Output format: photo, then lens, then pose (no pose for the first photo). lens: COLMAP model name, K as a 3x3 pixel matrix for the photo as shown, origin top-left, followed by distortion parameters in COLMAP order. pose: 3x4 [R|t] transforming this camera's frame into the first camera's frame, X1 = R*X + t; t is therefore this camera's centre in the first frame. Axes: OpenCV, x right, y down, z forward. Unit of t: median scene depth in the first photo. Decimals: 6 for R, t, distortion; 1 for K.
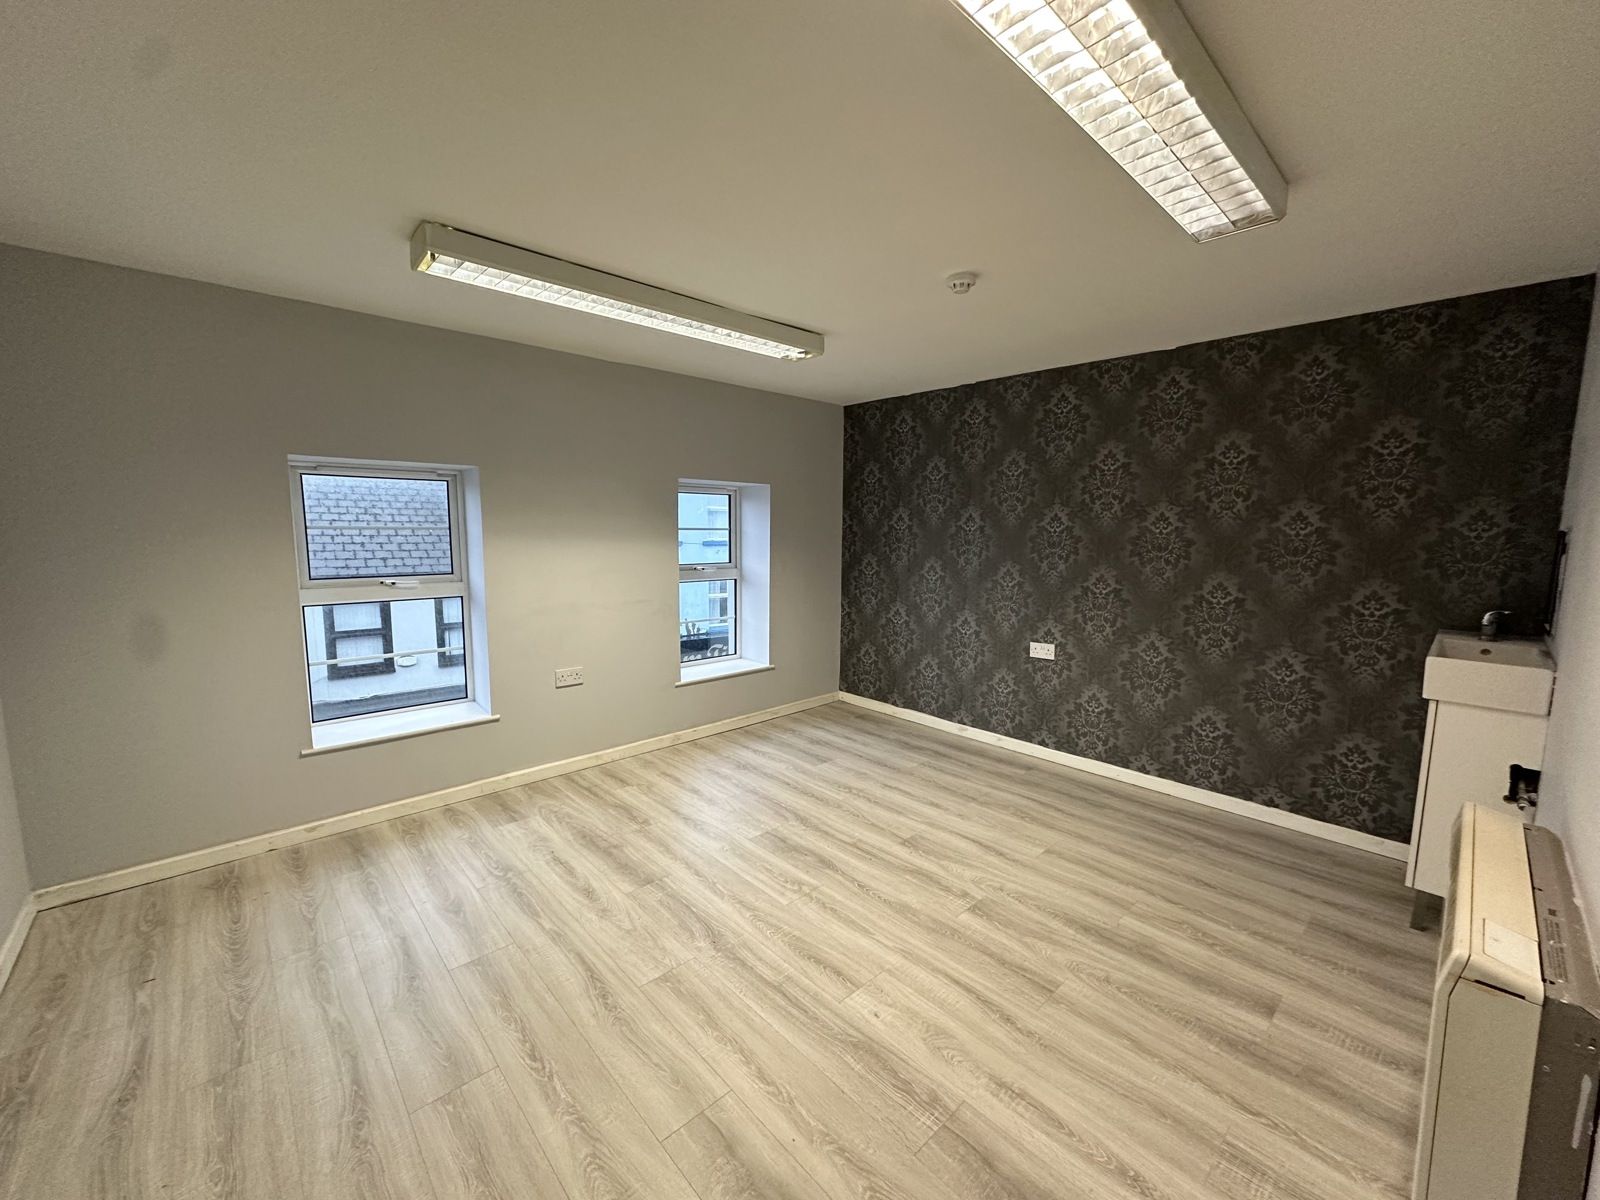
lens RADIAL K [[635.0, 0, 796.8], [0, 635.0, 596.8], [0, 0, 1]] dist [-0.003756, 0.000100]
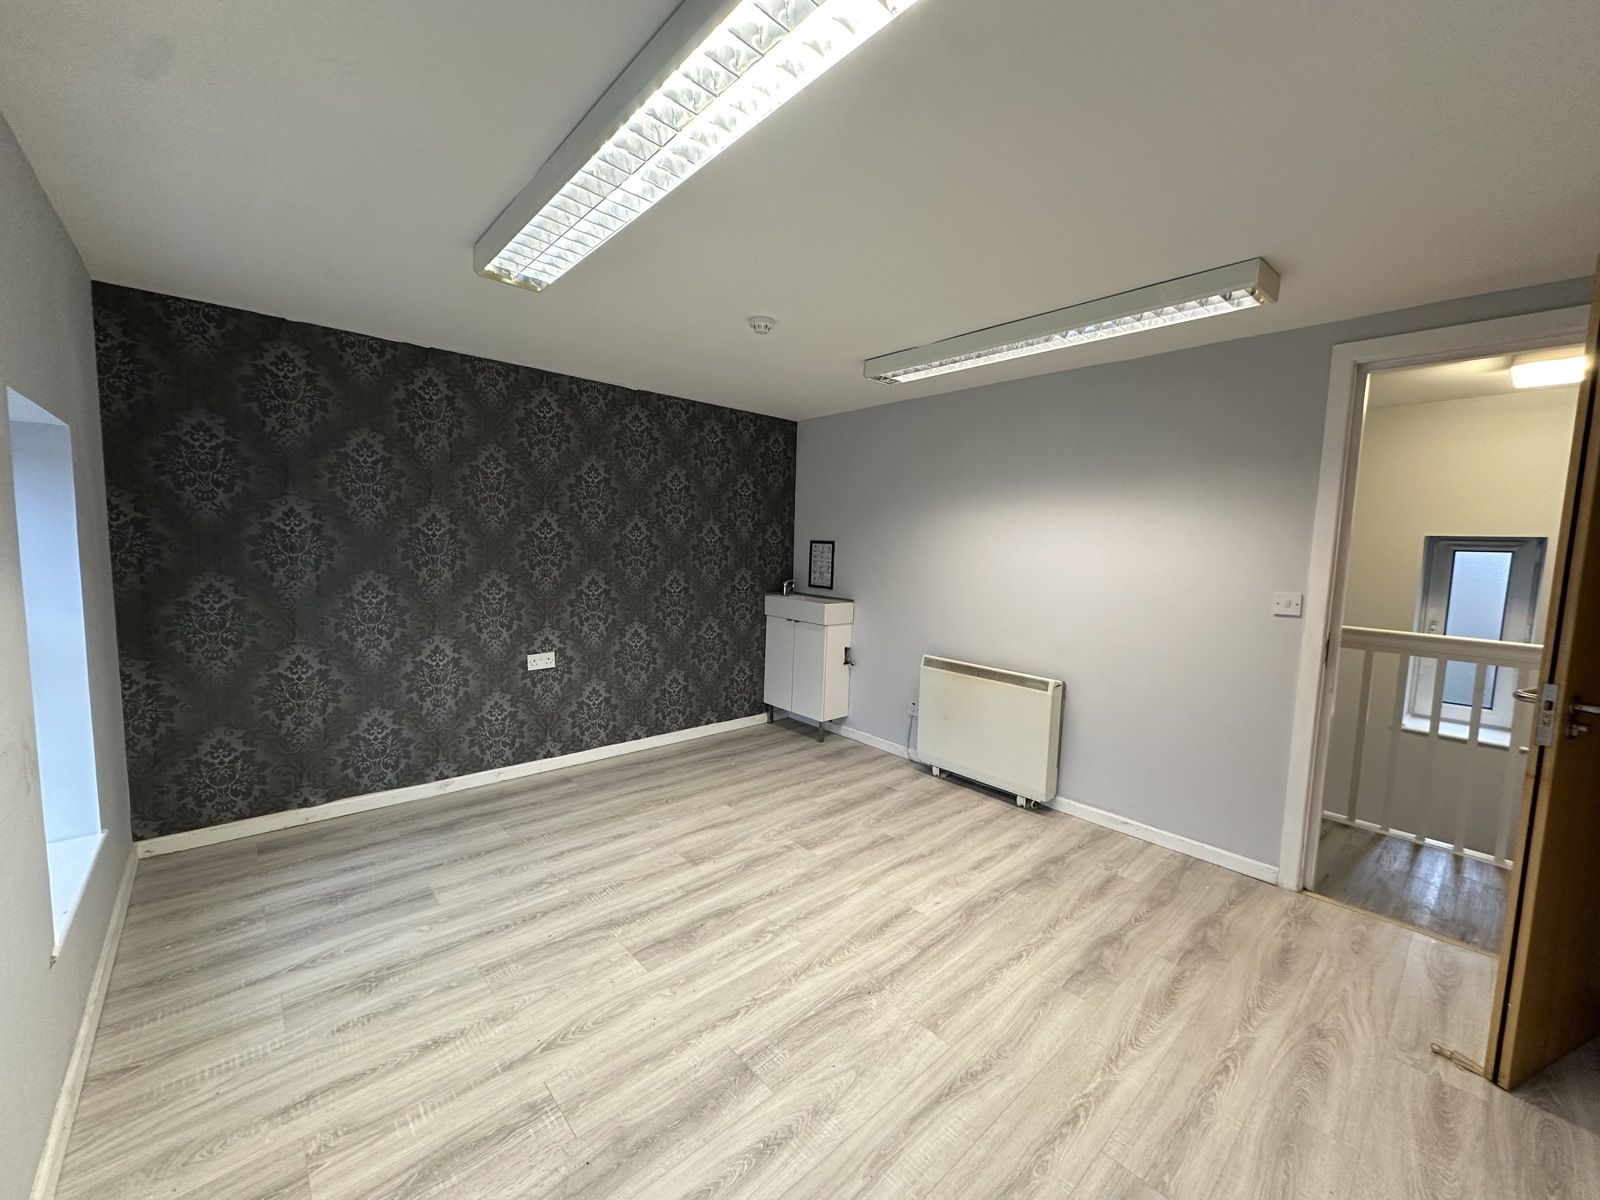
lens RADIAL K [[635.0, 0, 796.7], [0, 635.0, 607.3], [0, 0, 1]] dist [-0.003756, 0.000100]
pose [[0.008784, -0.112986, 0.993558, -0.618375], [0.081661, 0.990358, 0.111900, -0.080281], [-0.996621, 0.080152, 0.017926, 0.650971]]
